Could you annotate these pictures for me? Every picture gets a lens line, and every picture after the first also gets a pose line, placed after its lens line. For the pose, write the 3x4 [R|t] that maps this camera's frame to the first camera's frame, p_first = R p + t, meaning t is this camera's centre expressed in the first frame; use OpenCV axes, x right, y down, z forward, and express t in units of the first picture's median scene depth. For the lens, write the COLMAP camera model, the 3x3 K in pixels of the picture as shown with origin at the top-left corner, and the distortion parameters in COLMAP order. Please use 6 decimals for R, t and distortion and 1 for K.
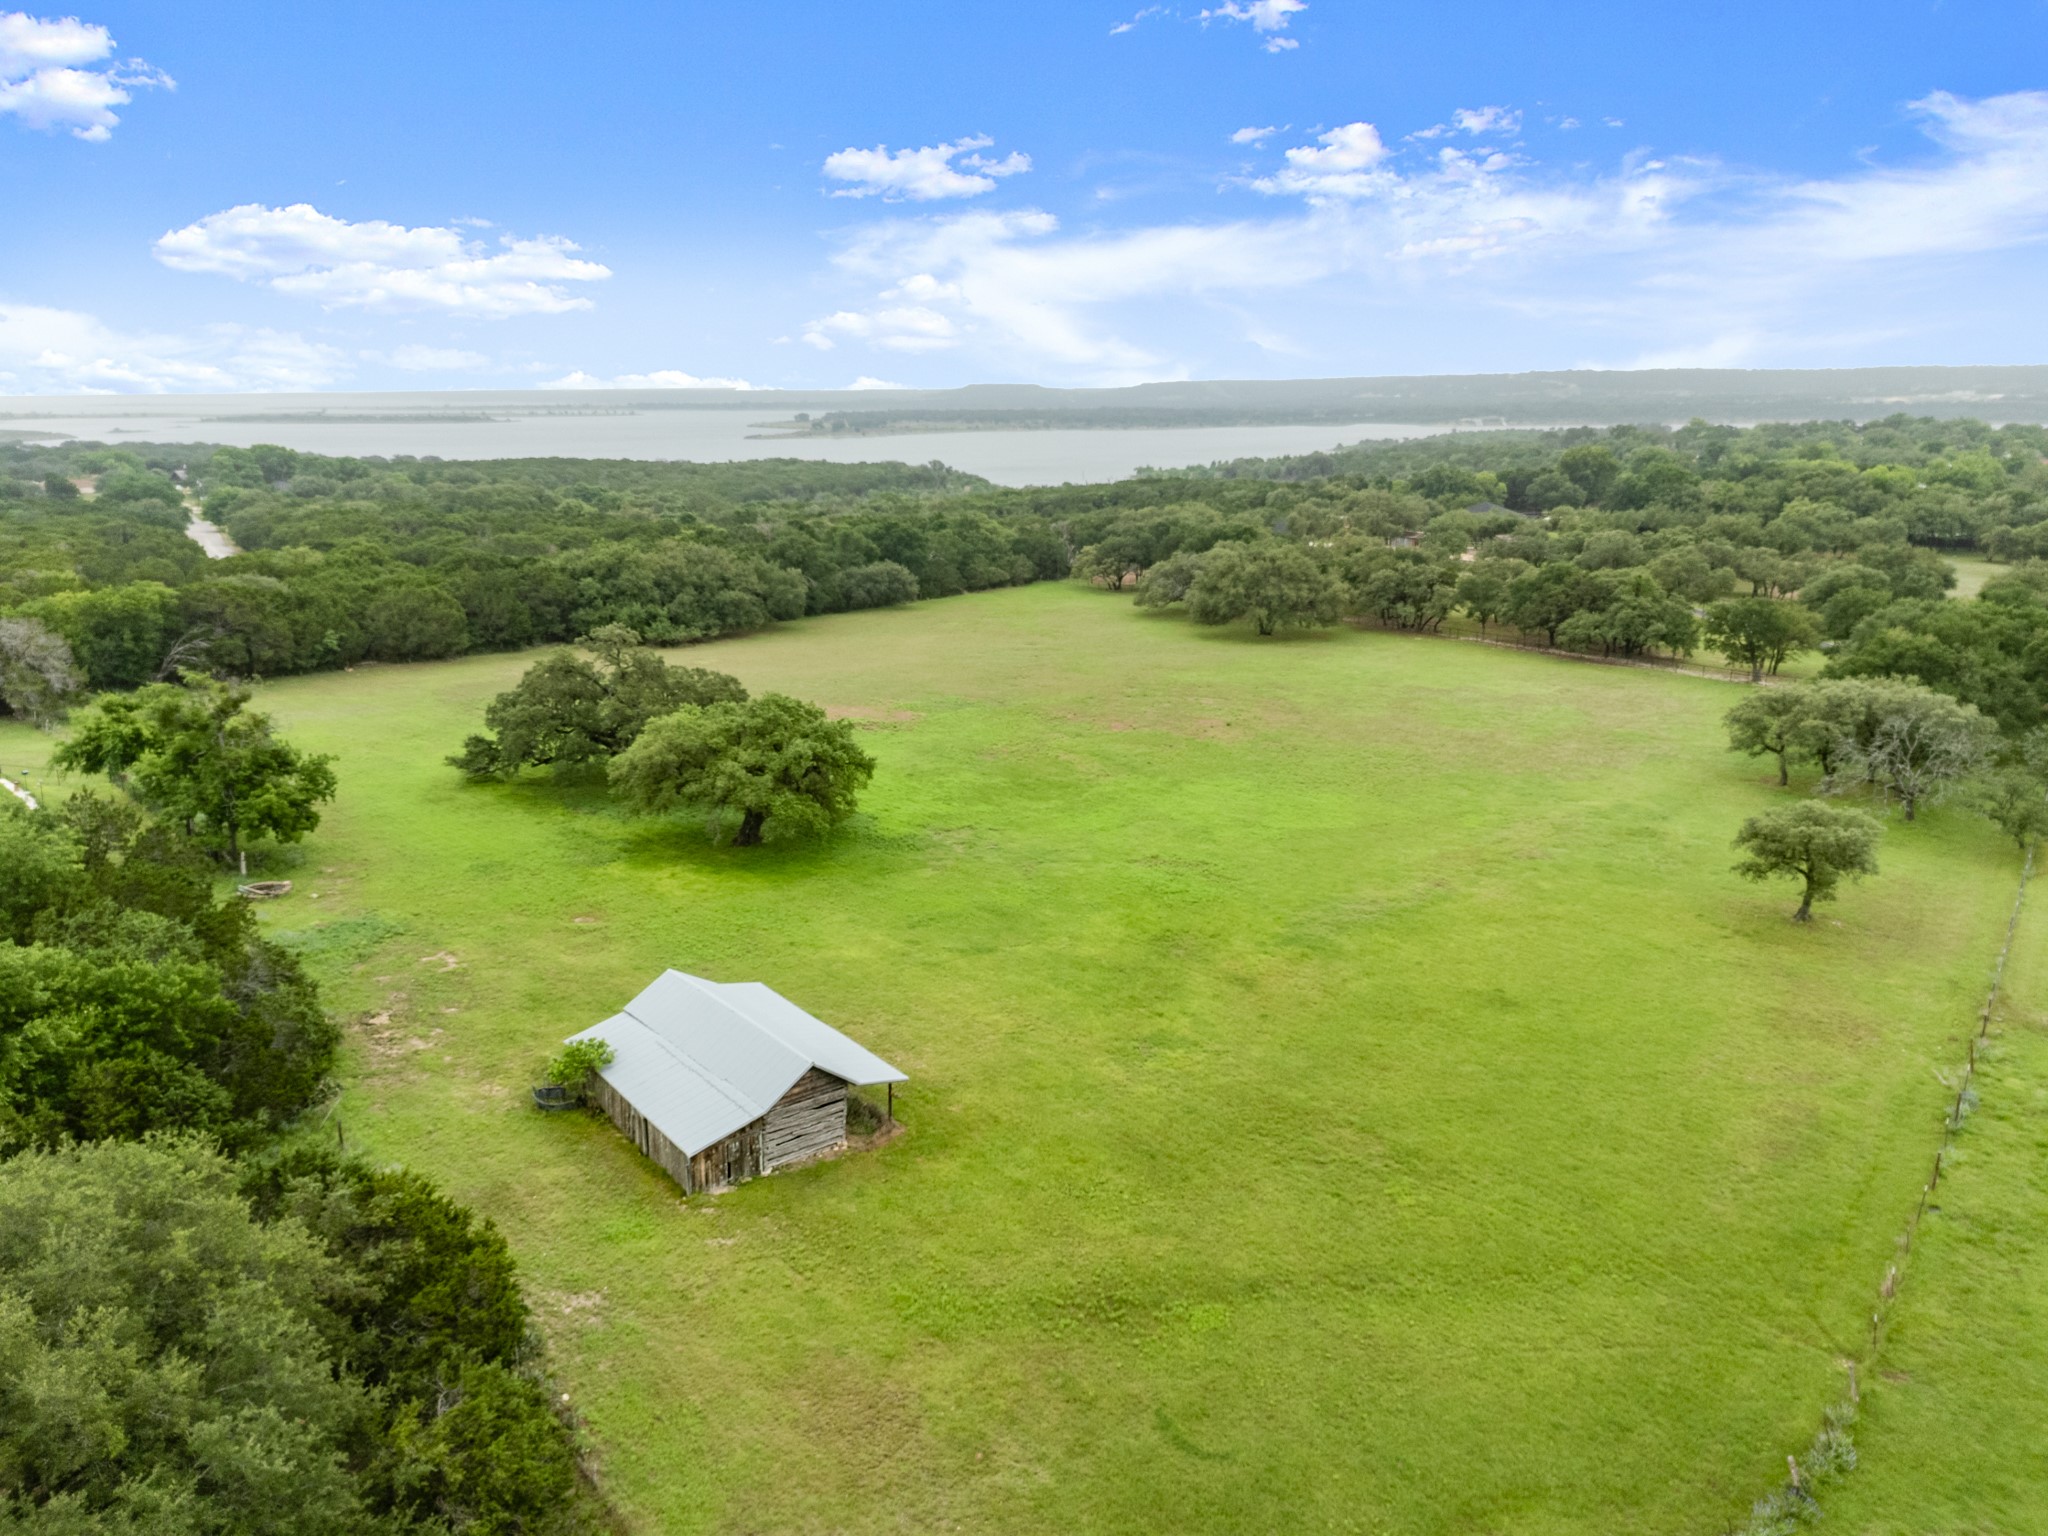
lens RADIAL K [[1501.3, 0, 1023.8], [0, 1501.3, 769.4], [0, 0, 1]] dist [0.065822, -0.061665]
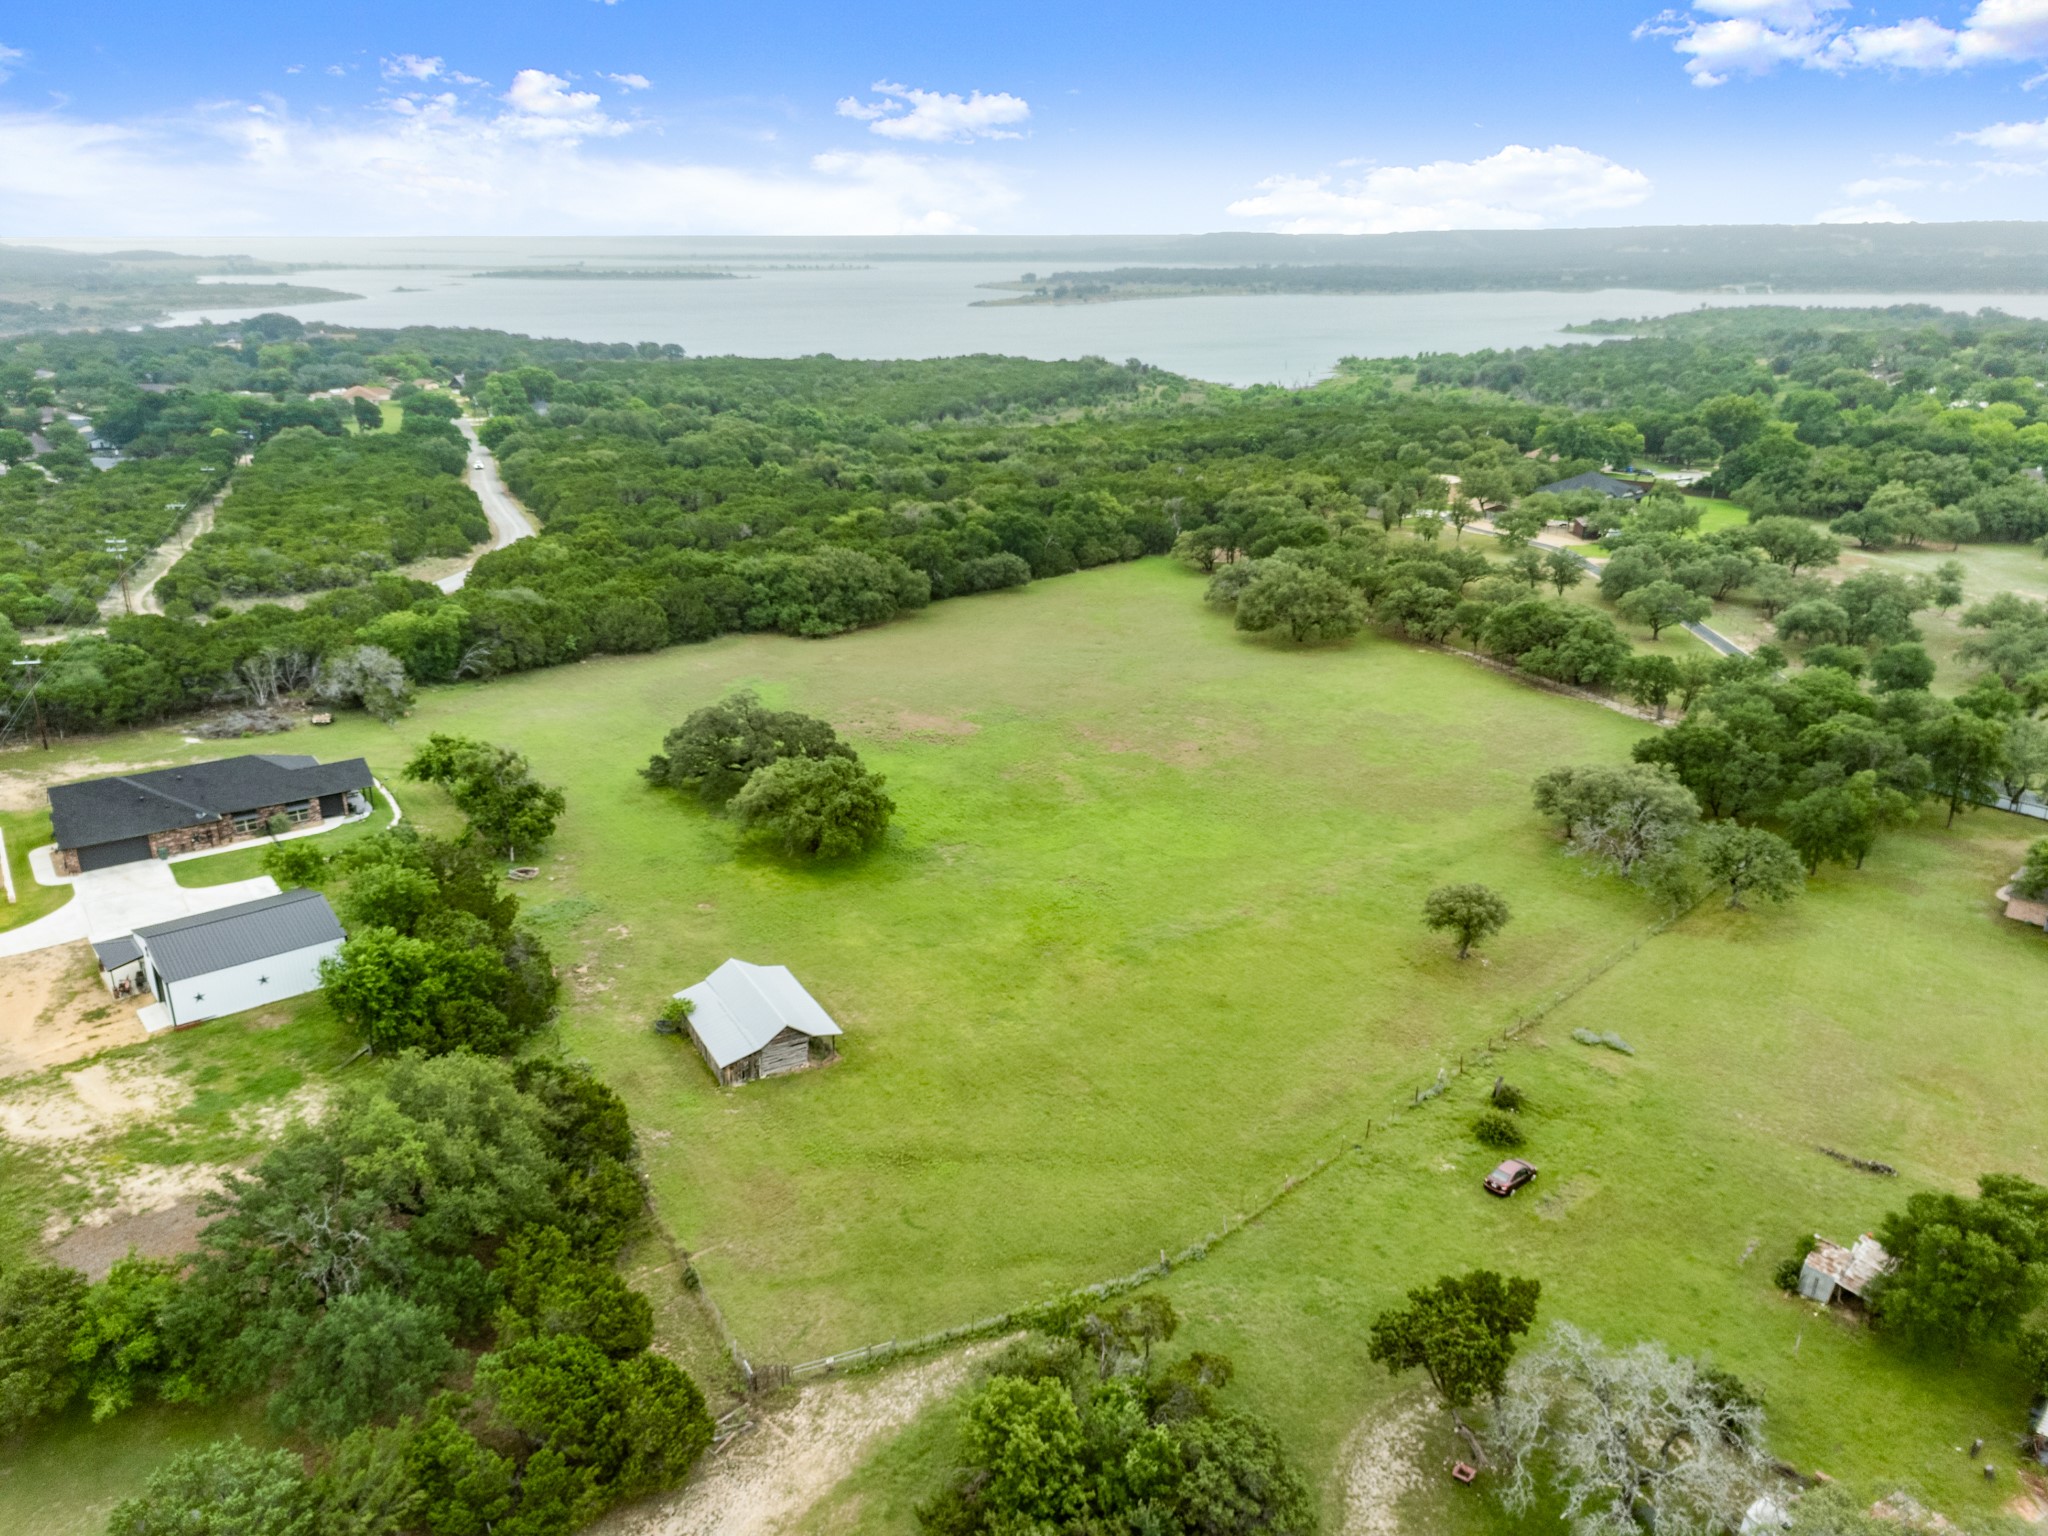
lens RADIAL K [[1501.3, 0, 1026.7], [0, 1501.3, 763.7], [0, 0, 1]] dist [0.065822, -0.061665]
pose [[0.988623, 0.055540, -0.139786, 0.280193], [-0.042334, 0.994506, 0.095738, -0.226835], [0.144336, -0.088731, 0.985542, -0.562991]]
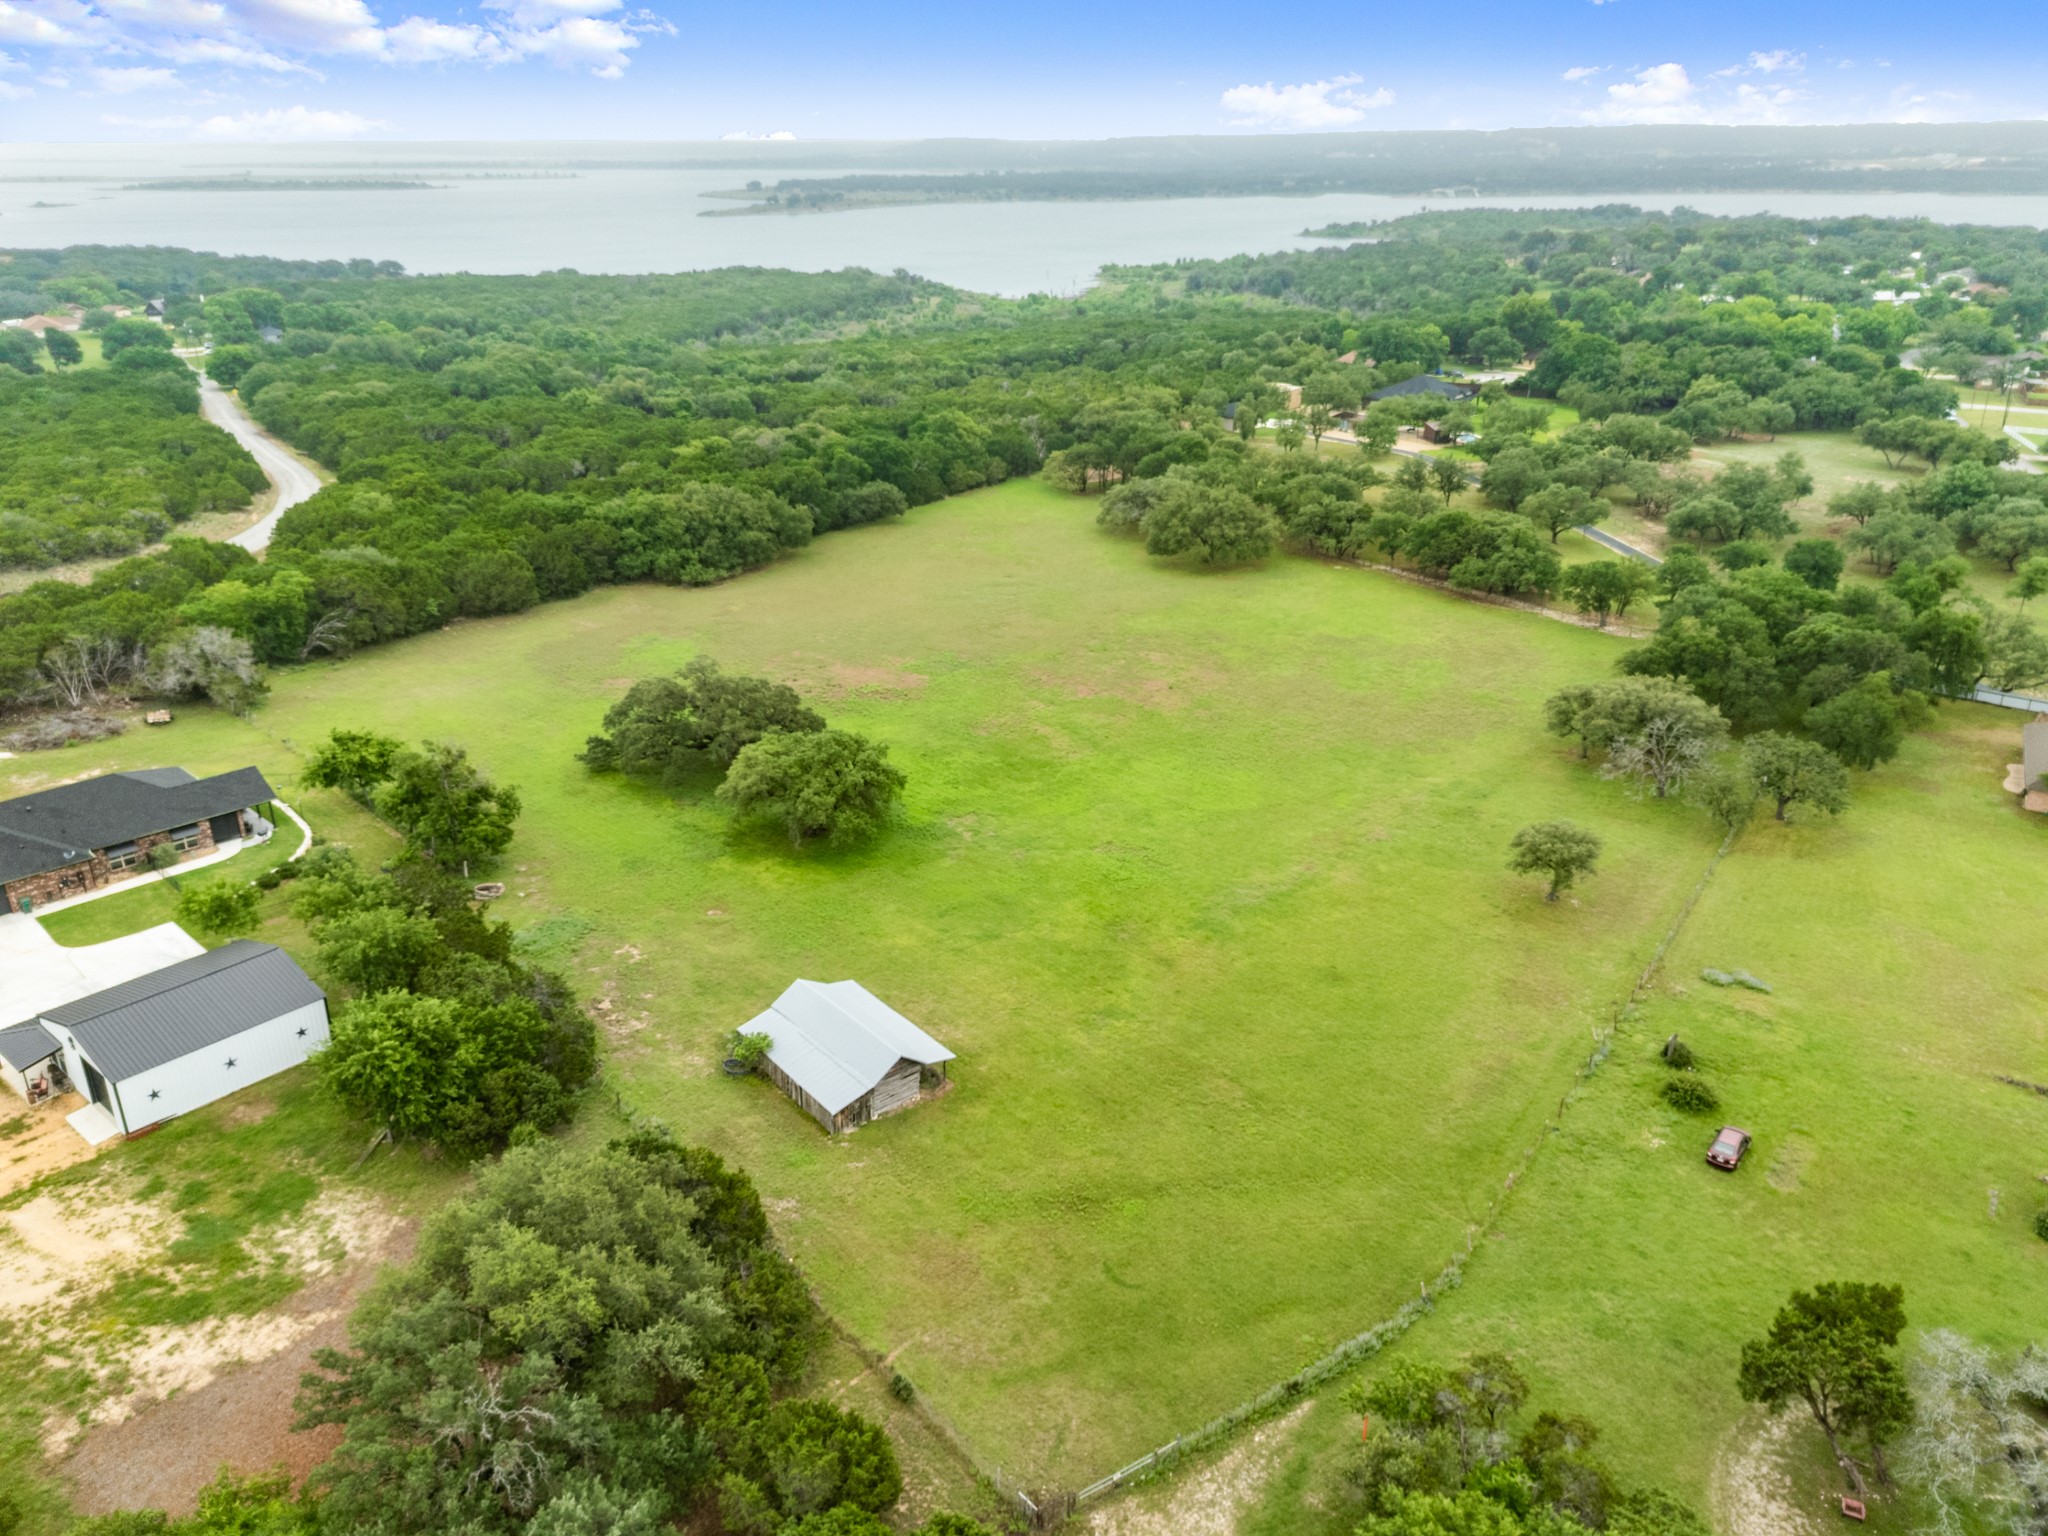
lens RADIAL K [[1501.3, 0, 1024.9], [0, 1501.3, 765.7], [0, 0, 1]] dist [0.065822, -0.061665]
pose [[0.999672, -0.008479, 0.024152, -0.026926], [0.004841, 0.989142, 0.146883, -0.245743], [-0.025135, -0.146718, 0.988859, -0.406083]]
